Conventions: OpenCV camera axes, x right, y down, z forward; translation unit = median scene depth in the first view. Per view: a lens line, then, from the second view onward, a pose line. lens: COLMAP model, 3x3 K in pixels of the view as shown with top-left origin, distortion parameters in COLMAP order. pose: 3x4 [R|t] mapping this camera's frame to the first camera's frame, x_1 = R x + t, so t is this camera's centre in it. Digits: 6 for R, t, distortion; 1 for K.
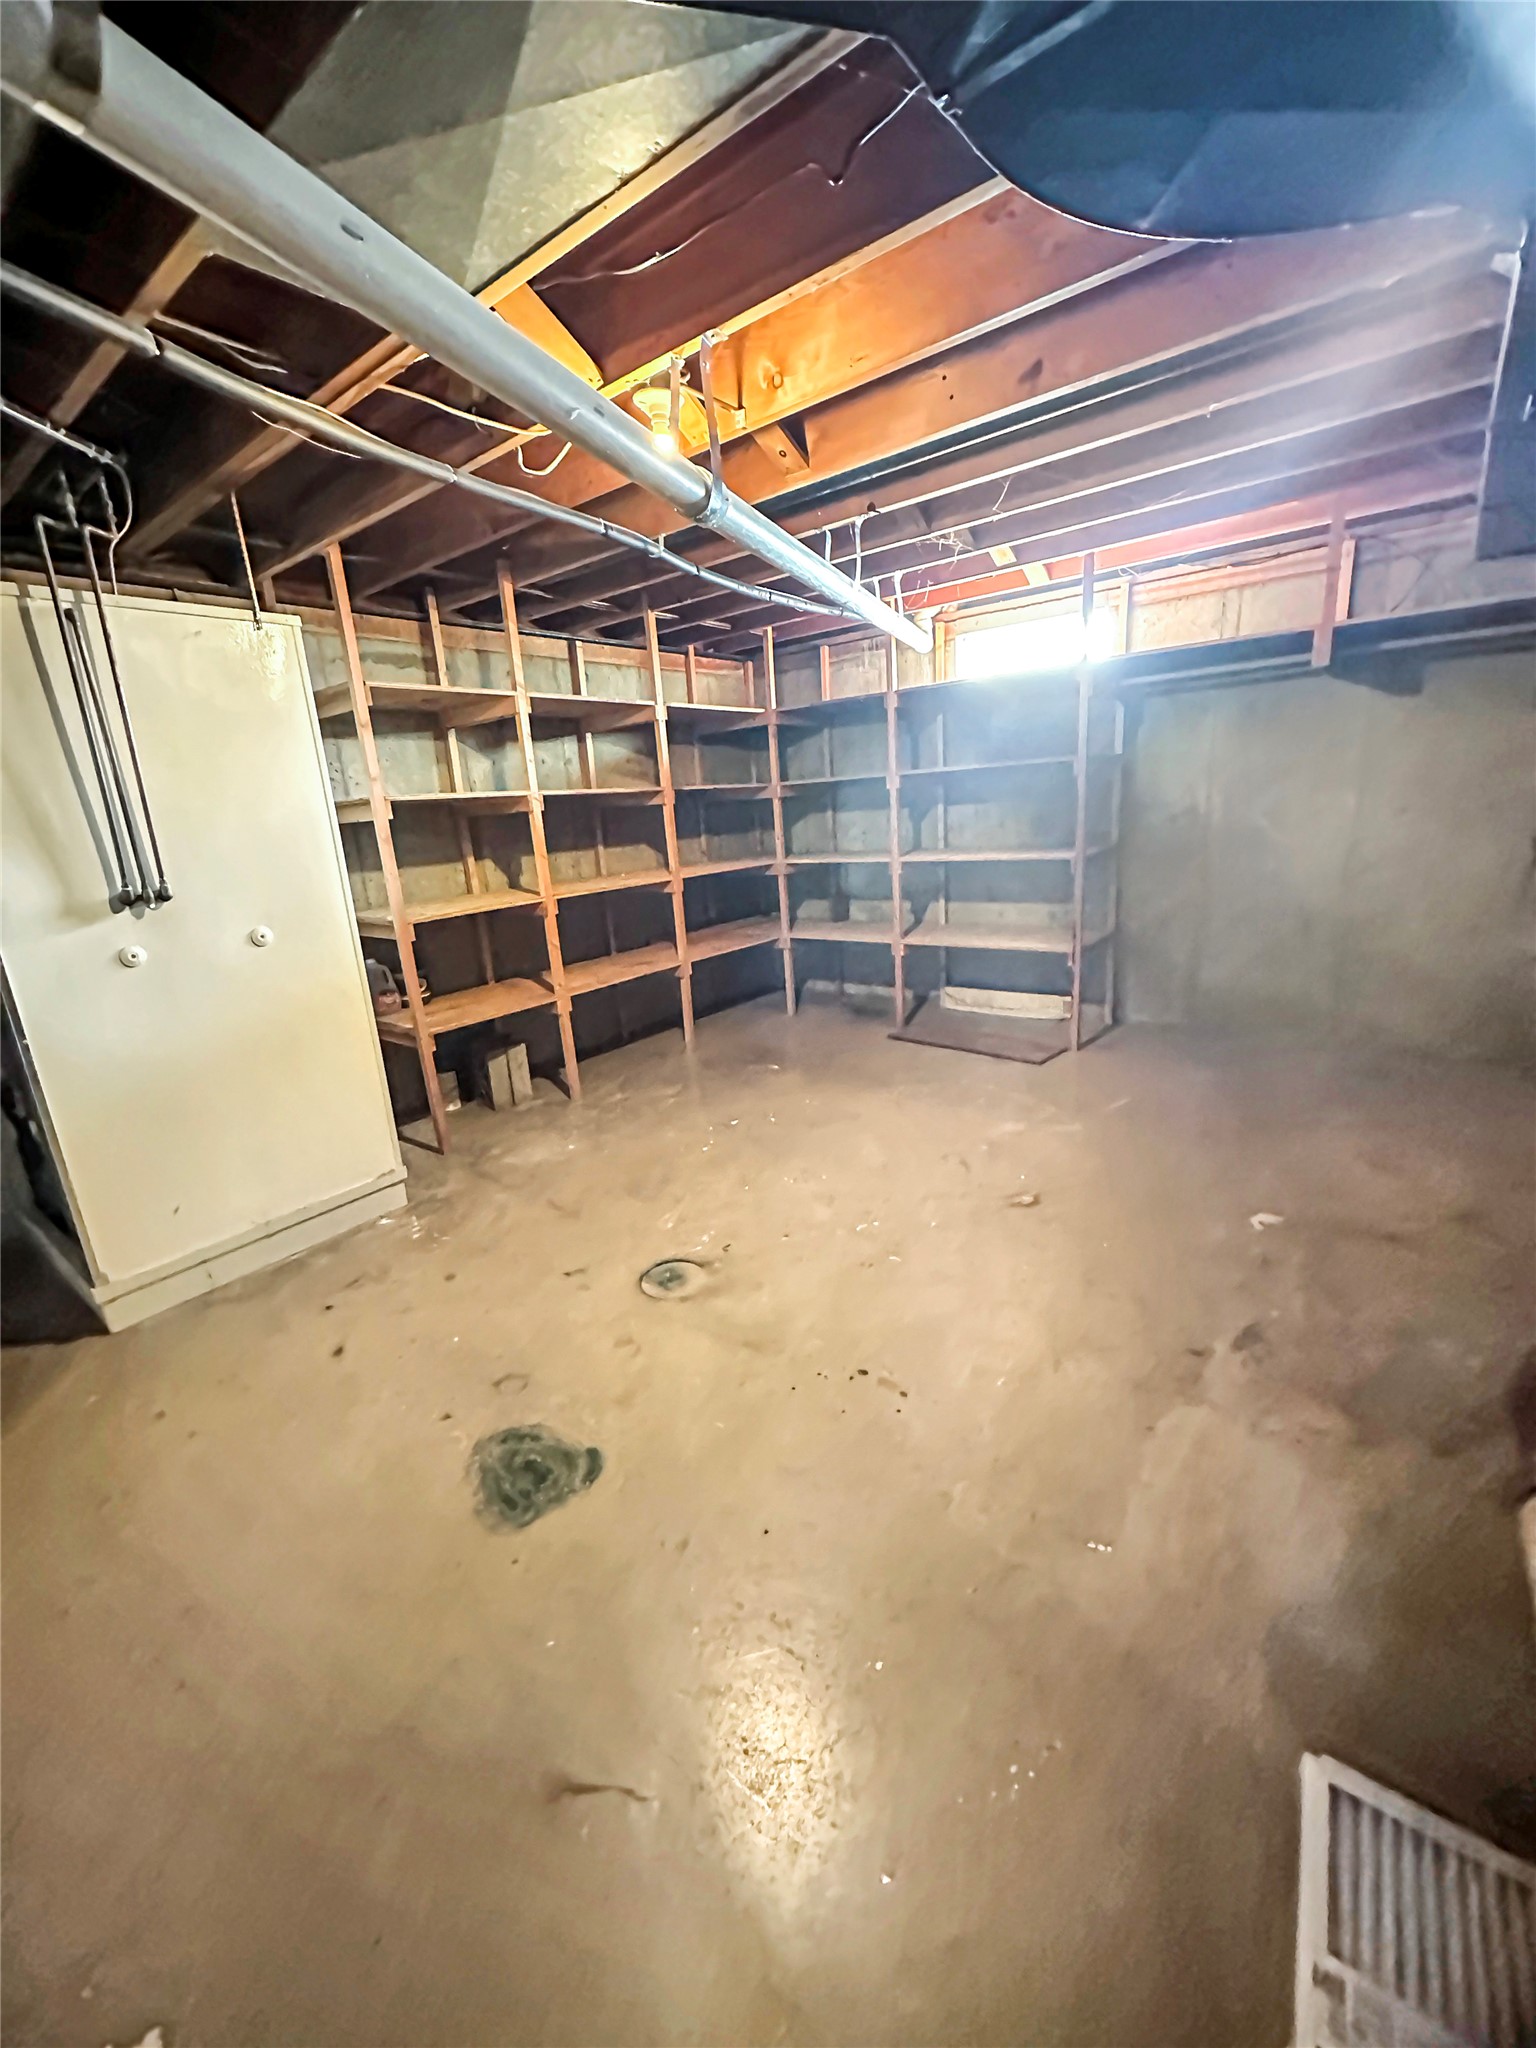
lens RADIAL K [[816.7, 0, 766.3], [0, 816.7, 1021.9], [0, 0, 1]] dist [-0.000833, 0.000071]
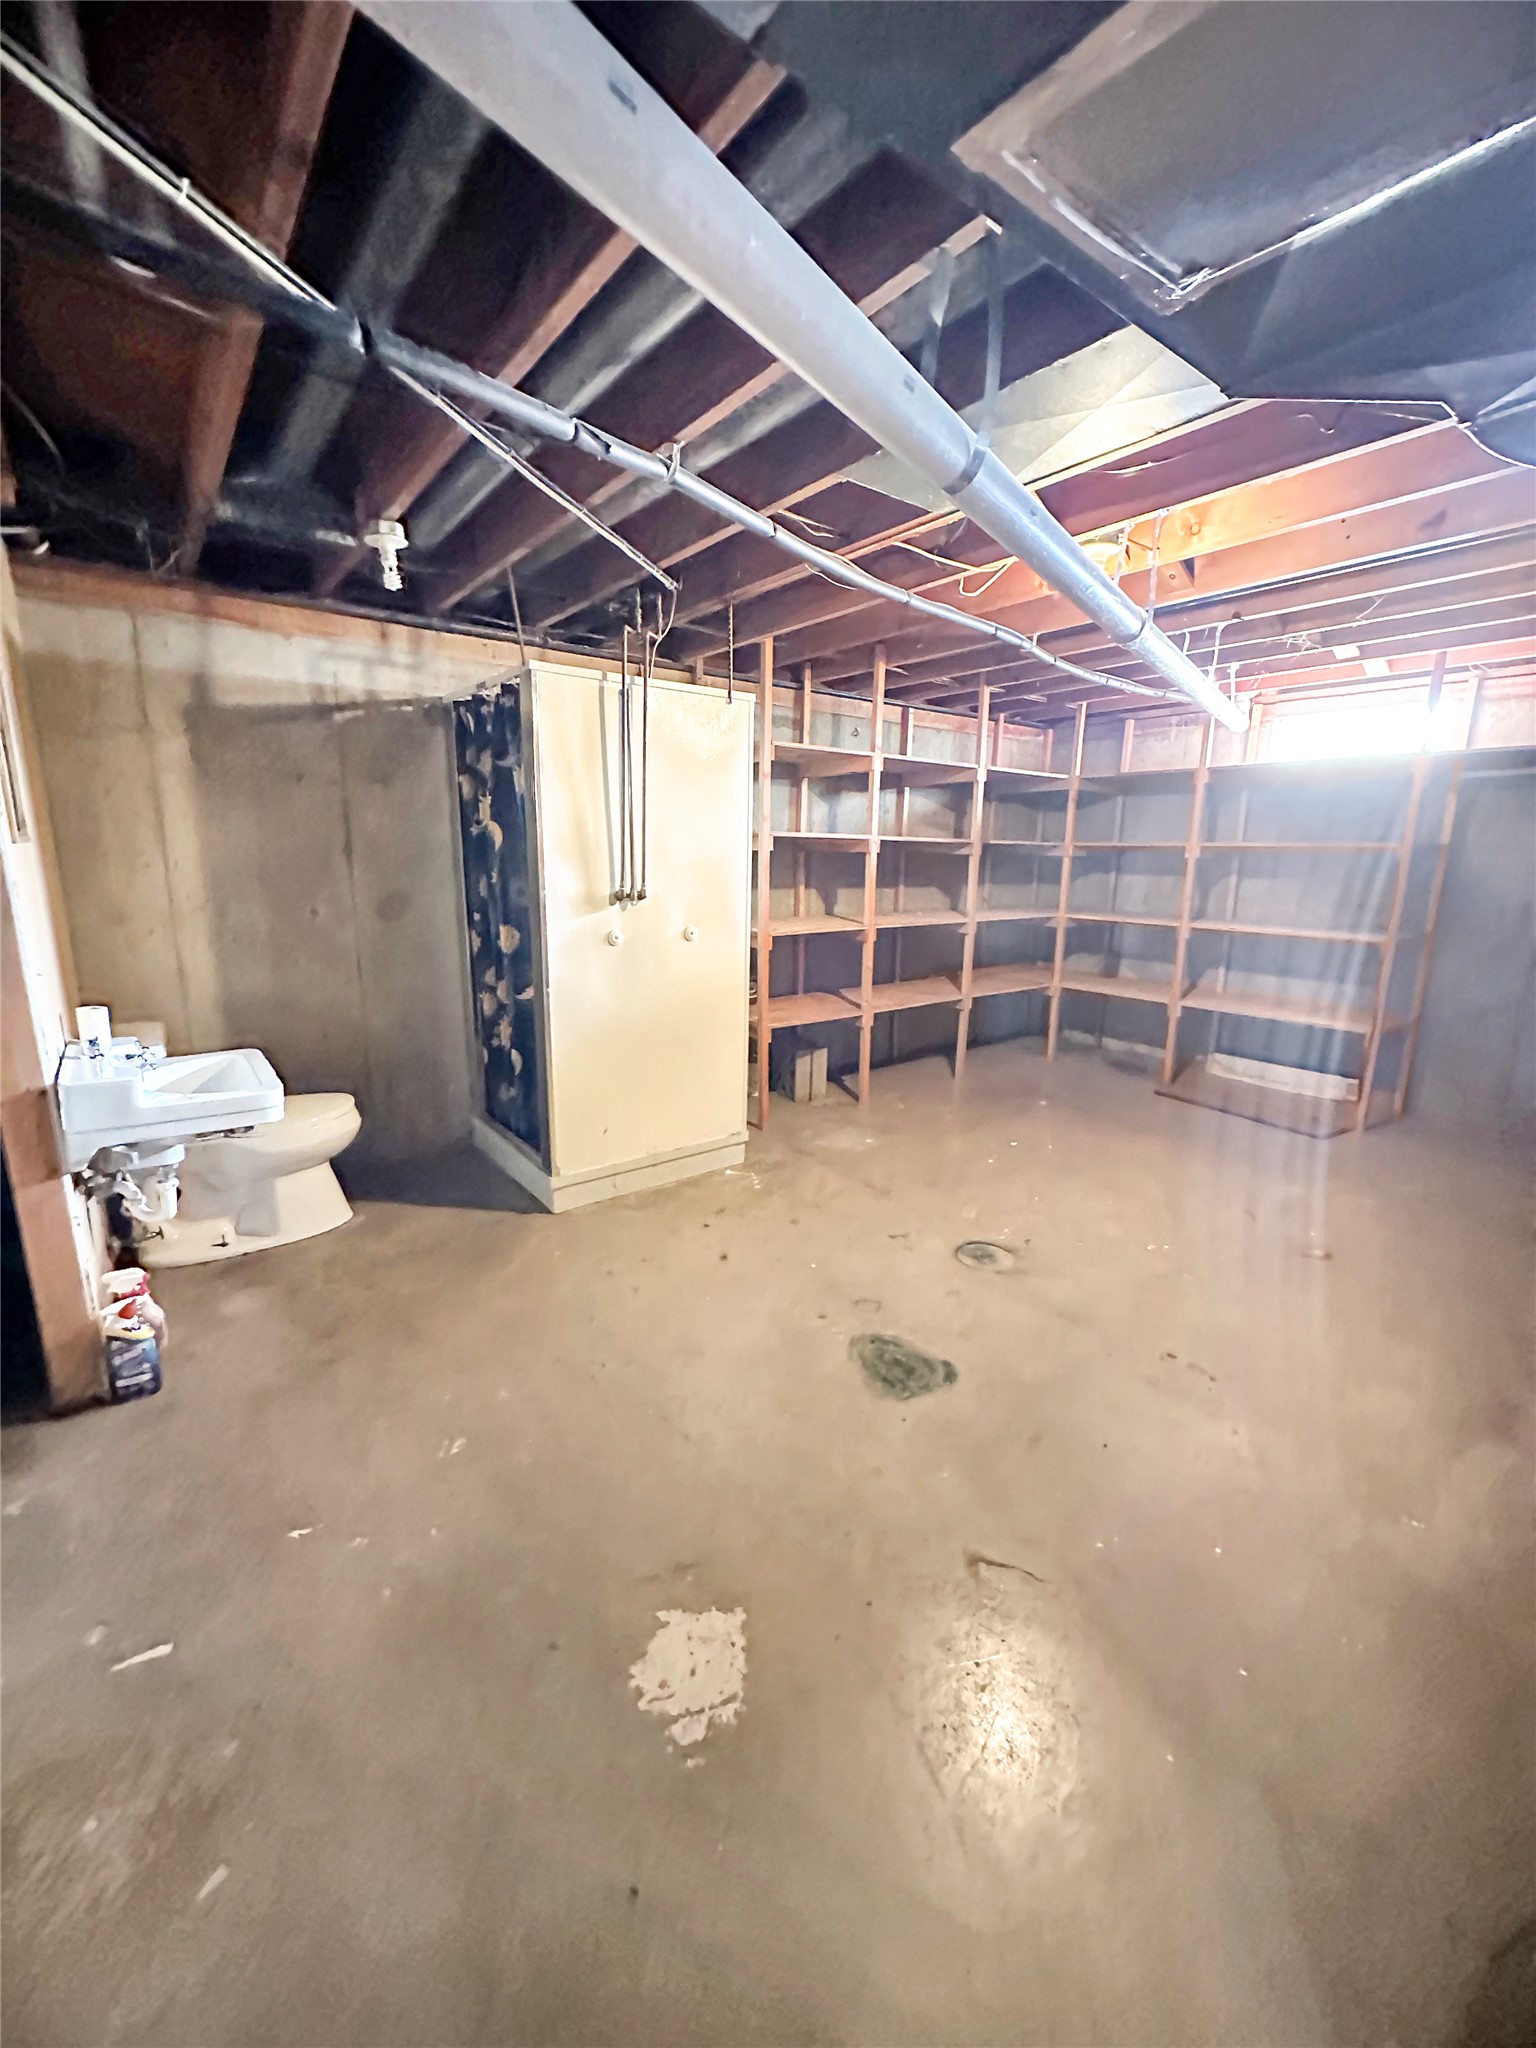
lens RADIAL K [[816.7, 0, 766.3], [0, 816.7, 1021.9], [0, 0, 1]] dist [-0.000833, 0.000071]
pose [[0.964966, 0.130029, -0.227887, -0.121680], [-0.140817, 0.989529, -0.031665, 0.038519], [0.221384, 0.062646, 0.973172, -0.149663]]
